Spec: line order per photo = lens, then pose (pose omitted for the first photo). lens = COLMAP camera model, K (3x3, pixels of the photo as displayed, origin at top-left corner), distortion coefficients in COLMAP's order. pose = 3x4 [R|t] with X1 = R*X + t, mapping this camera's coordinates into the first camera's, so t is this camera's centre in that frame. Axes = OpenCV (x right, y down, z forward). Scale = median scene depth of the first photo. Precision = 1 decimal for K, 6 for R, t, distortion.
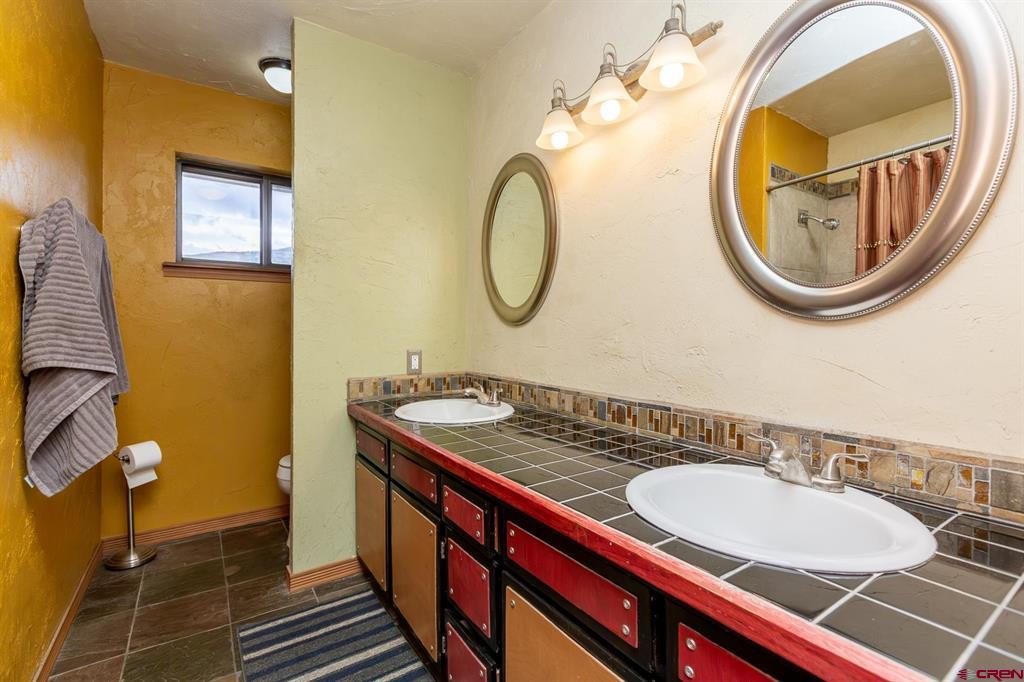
lens RADIAL K [[467.9, 0, 511.8], [0, 467.9, 340.4], [0, 0, 1]] dist [-0.002577, -0.000534]
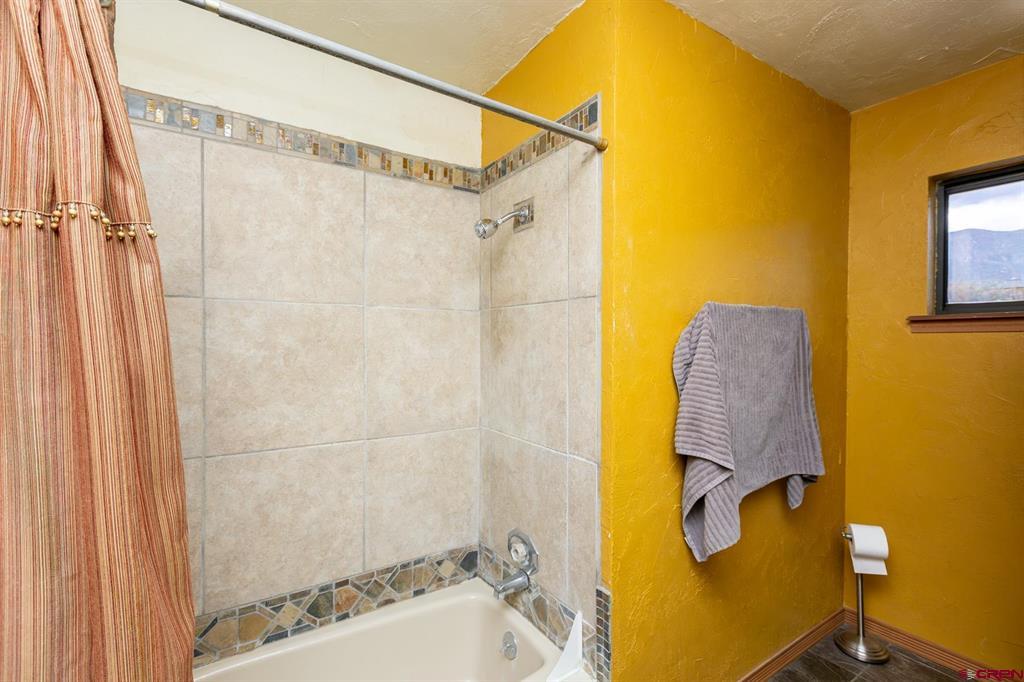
lens RADIAL K [[467.9, 0, 511.6], [0, 467.9, 340.4], [0, 0, 1]] dist [-0.002577, -0.000534]
pose [[-0.022749, 0.004808, -0.999730, 0.180834], [-0.014393, 0.999883, 0.005137, -0.213188], [0.999638, 0.014506, -0.022678, 0.551349]]
